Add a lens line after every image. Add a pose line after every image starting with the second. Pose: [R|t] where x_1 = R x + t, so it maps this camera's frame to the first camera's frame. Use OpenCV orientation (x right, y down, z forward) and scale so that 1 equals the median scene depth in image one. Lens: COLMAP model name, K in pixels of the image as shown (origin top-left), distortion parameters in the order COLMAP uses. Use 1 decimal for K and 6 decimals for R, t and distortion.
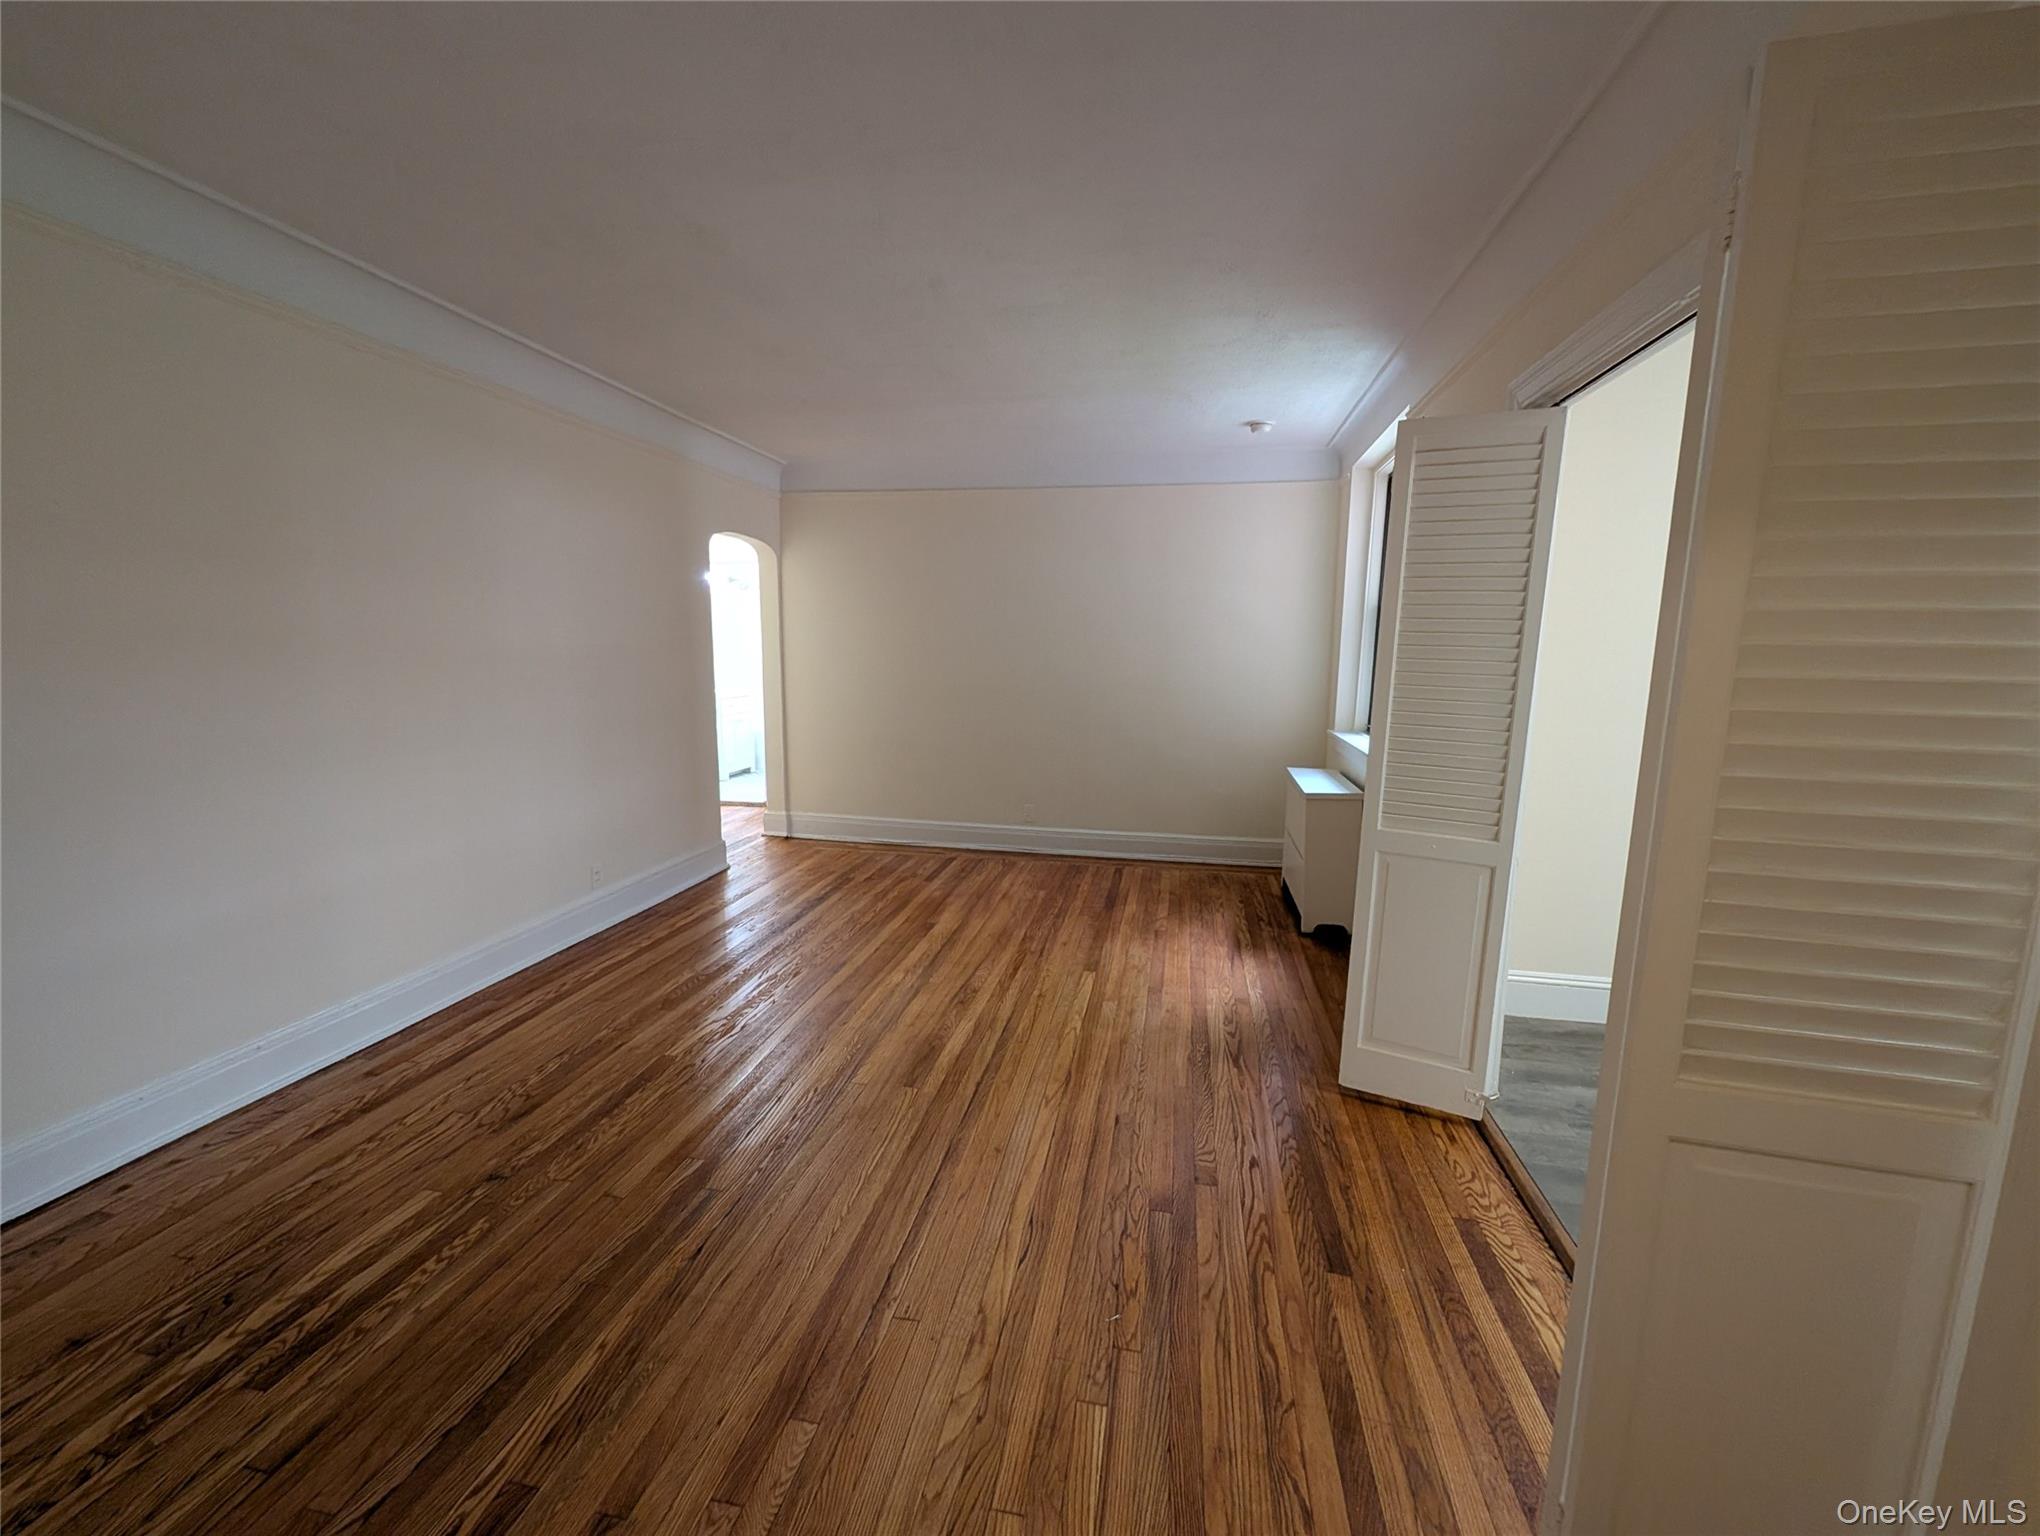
lens RADIAL K [[843.7, 0, 1021.9], [0, 843.7, 769.9], [0, 0, 1]] dist [-0.001400, -0.000747]
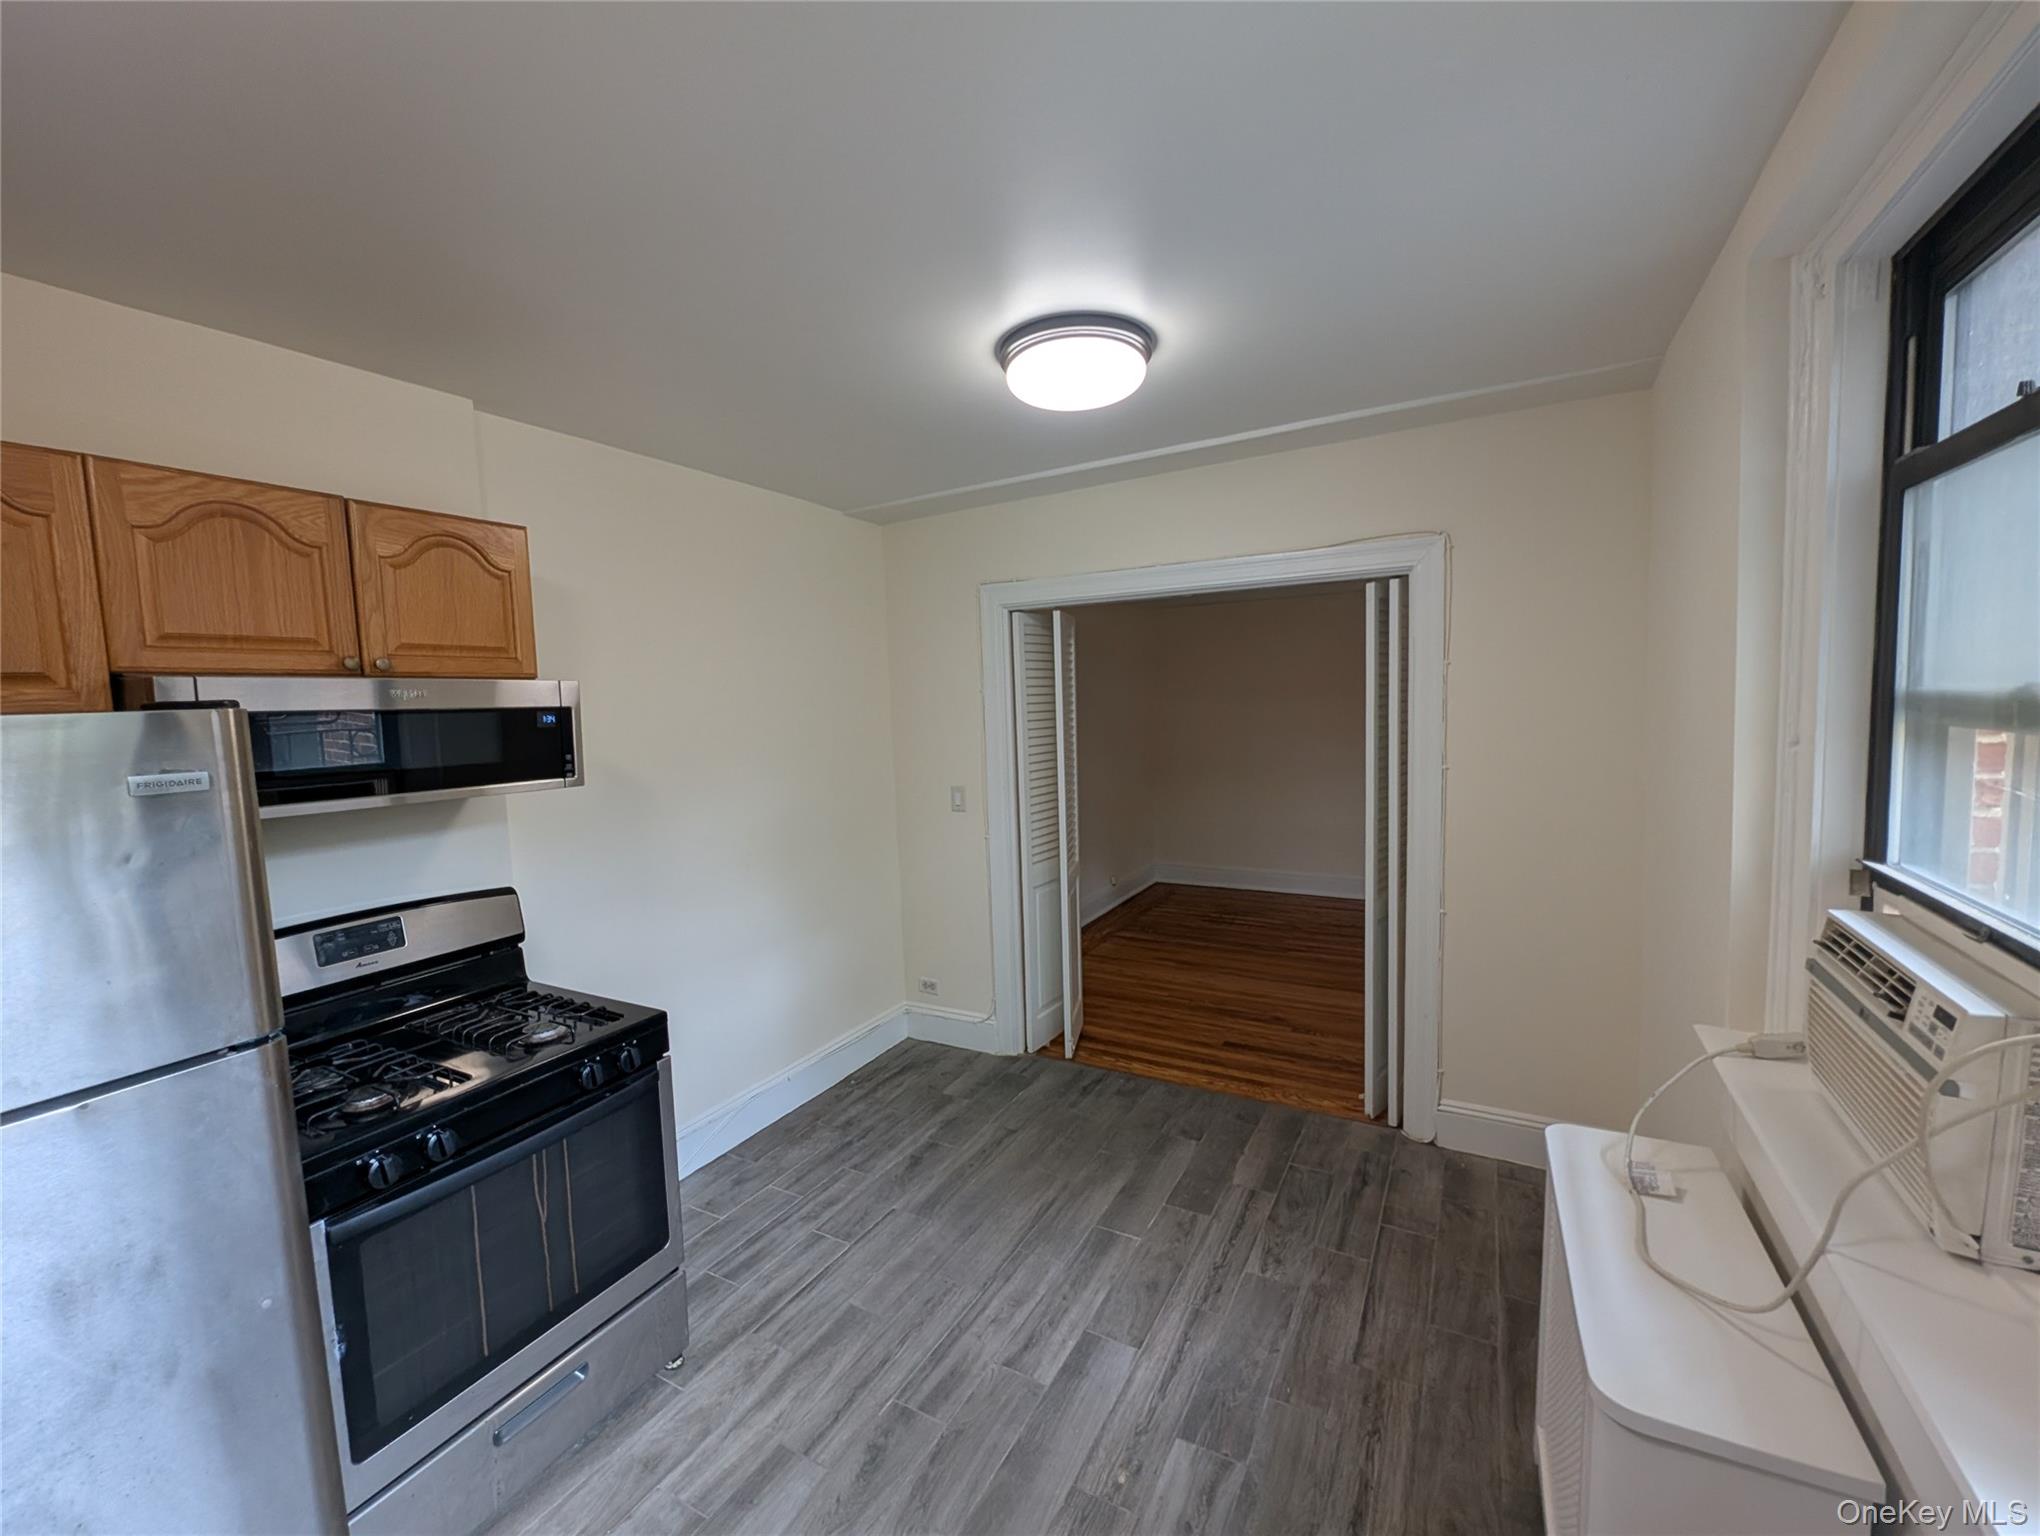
lens RADIAL K [[843.7, 0, 1021.9], [0, 843.7, 769.9], [0, 0, 1]] dist [-0.001400, -0.000747]
pose [[-0.310501, 0.080021, -0.947199, 2.313868], [-0.111518, 0.986503, 0.119898, -0.249667], [0.944009, 0.142858, -0.297386, 0.992881]]
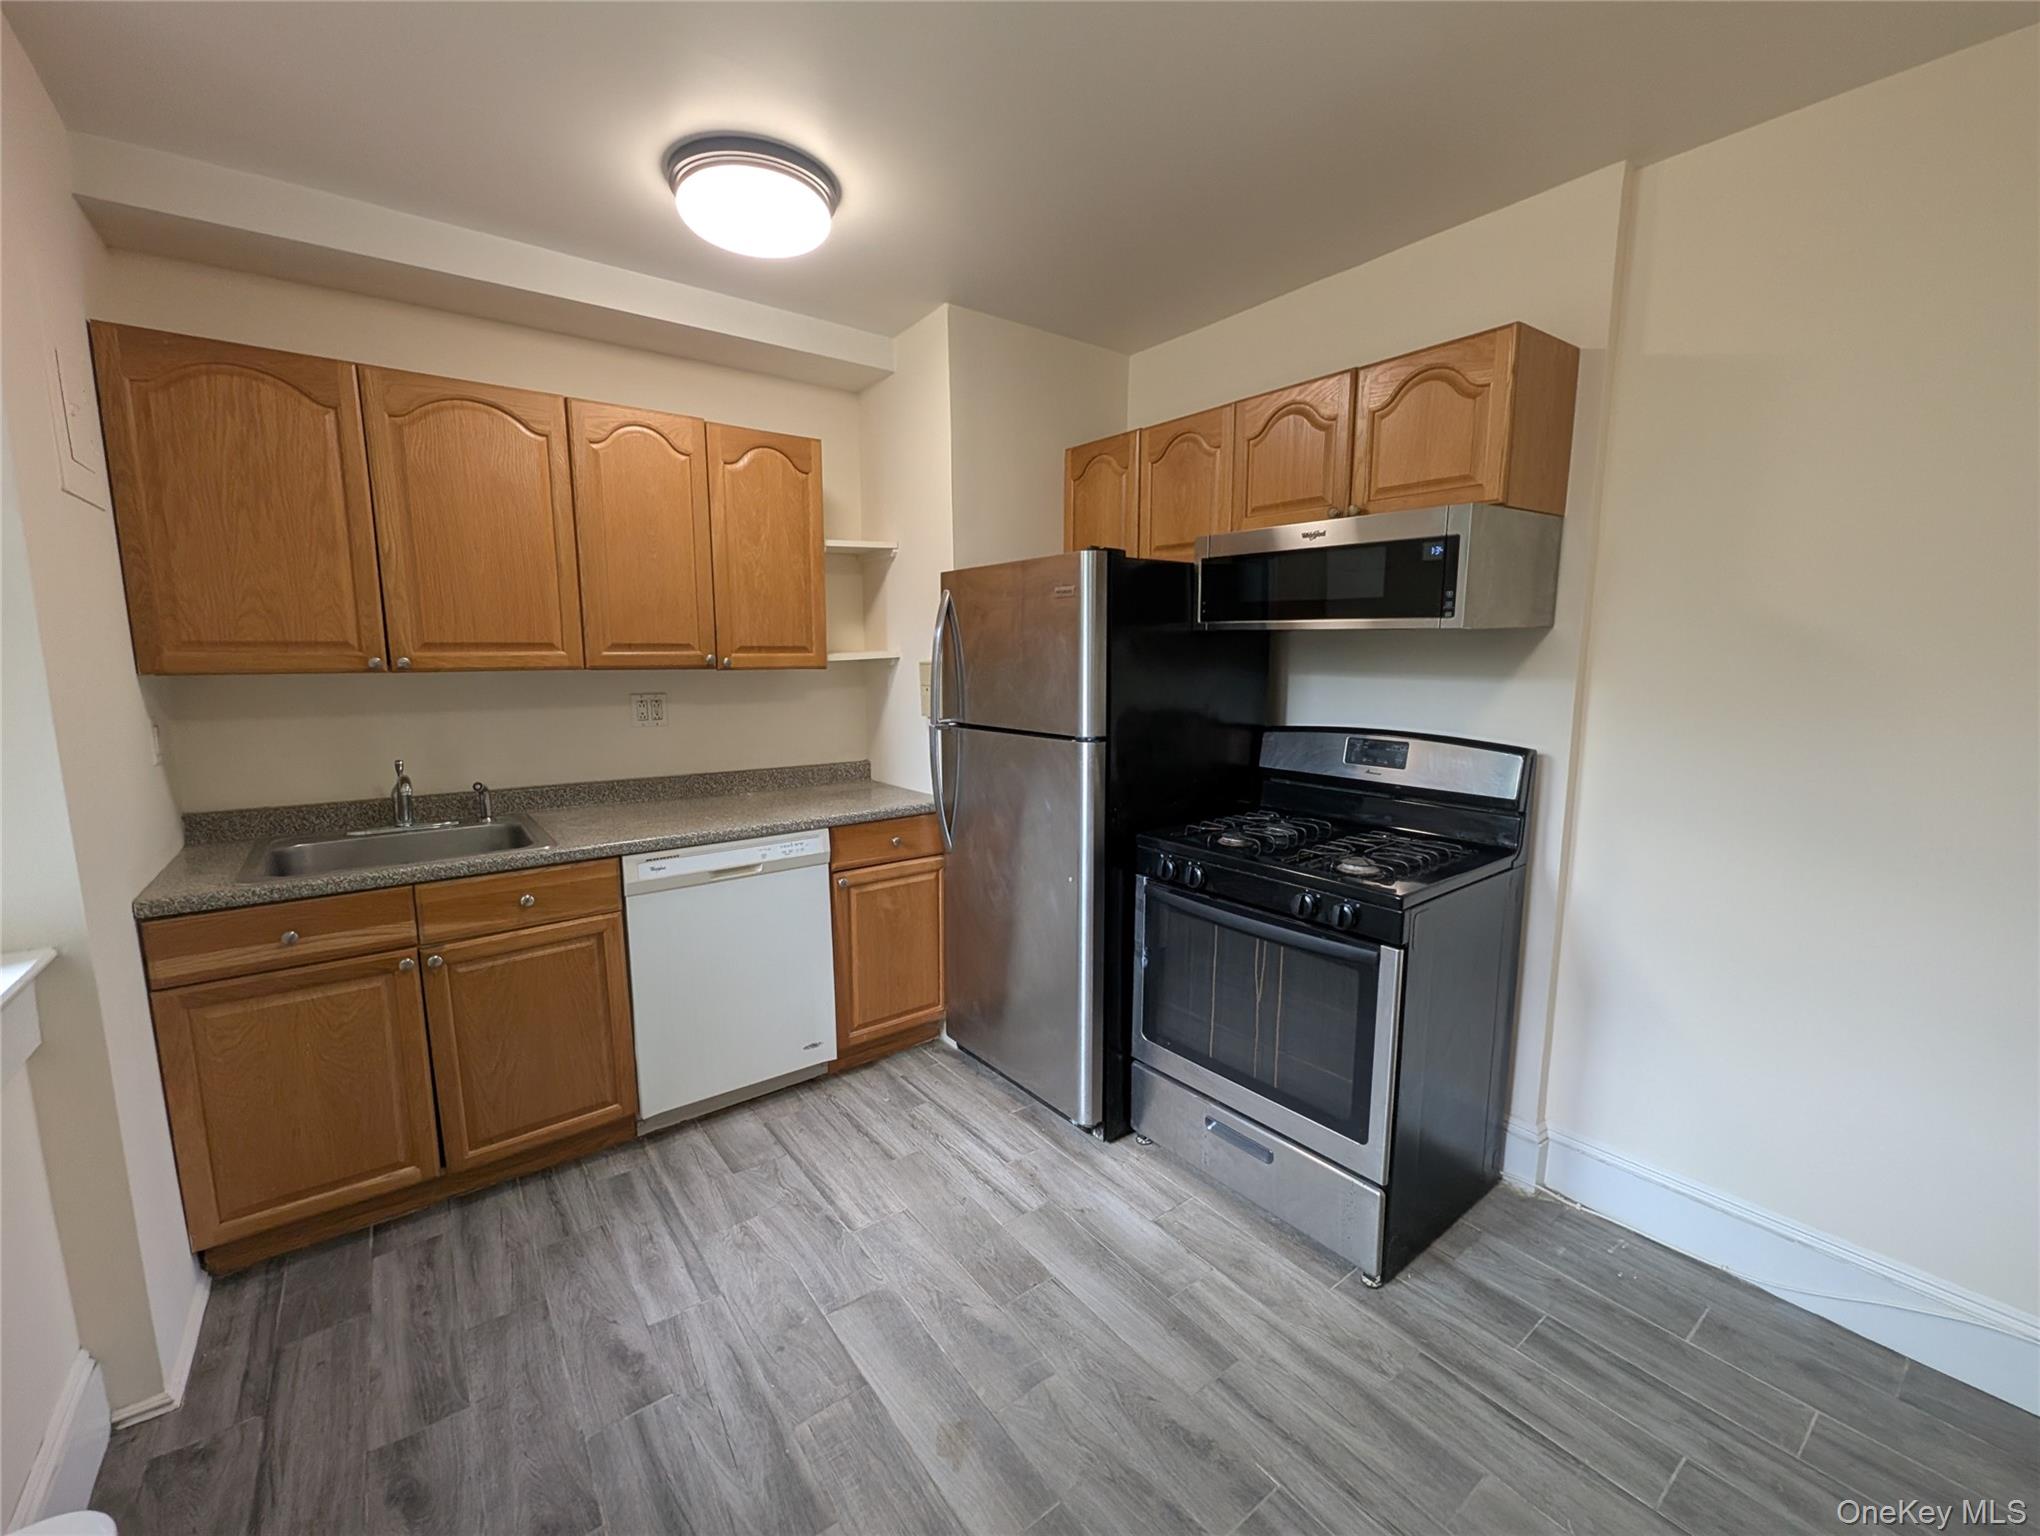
lens RADIAL K [[828.3, 0, 1008.7], [0, 828.3, 769.5], [0, 0, 1]] dist [-0.000347, -0.000166]
pose [[-0.738932, -0.112229, 0.664367, 1.266711], [0.089815, 0.960824, 0.262204, -0.176282], [-0.667767, 0.253421, -0.699904, 1.150976]]
